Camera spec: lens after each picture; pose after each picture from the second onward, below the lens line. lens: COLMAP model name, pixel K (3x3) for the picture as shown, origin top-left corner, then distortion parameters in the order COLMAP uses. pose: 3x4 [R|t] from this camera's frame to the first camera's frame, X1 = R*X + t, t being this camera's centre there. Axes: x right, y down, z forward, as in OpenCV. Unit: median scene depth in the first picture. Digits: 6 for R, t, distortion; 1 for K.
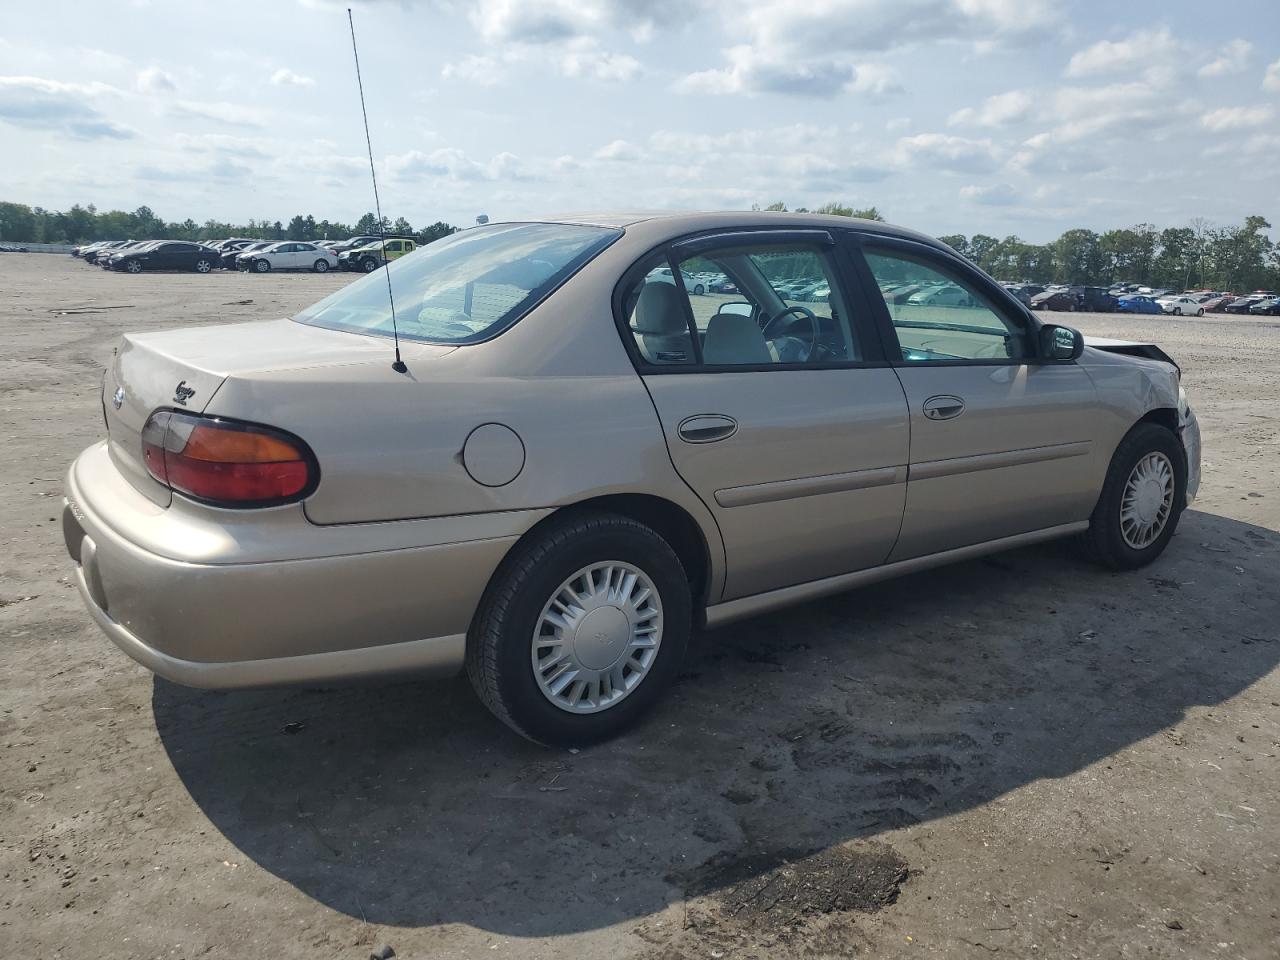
lens RADIAL K [[966.9, 0, 697.2], [0, 966.9, 481.3], [0, 0, 1]] dist [0.083534, 0.002081]
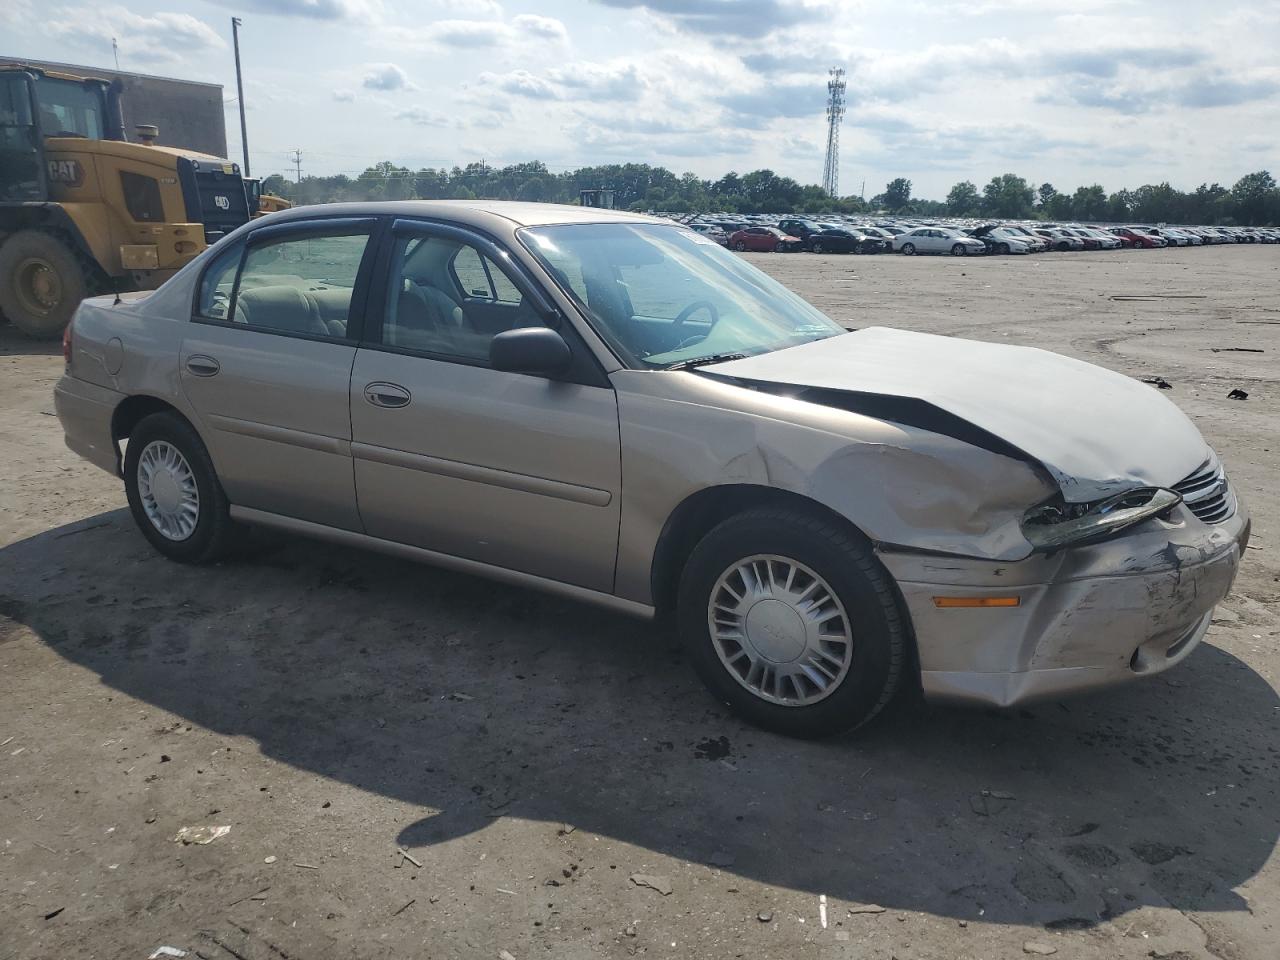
lens RADIAL K [[994.6, 0, 612.6], [0, 994.6, 480.0], [0, 0, 1]] dist [0.007983, 0.003941]
pose [[0.350535, 0.224784, -0.909174, 1.389820], [-0.203000, 0.965927, 0.160548, -0.220335], [0.914284, 0.128285, 0.384223, 0.910222]]
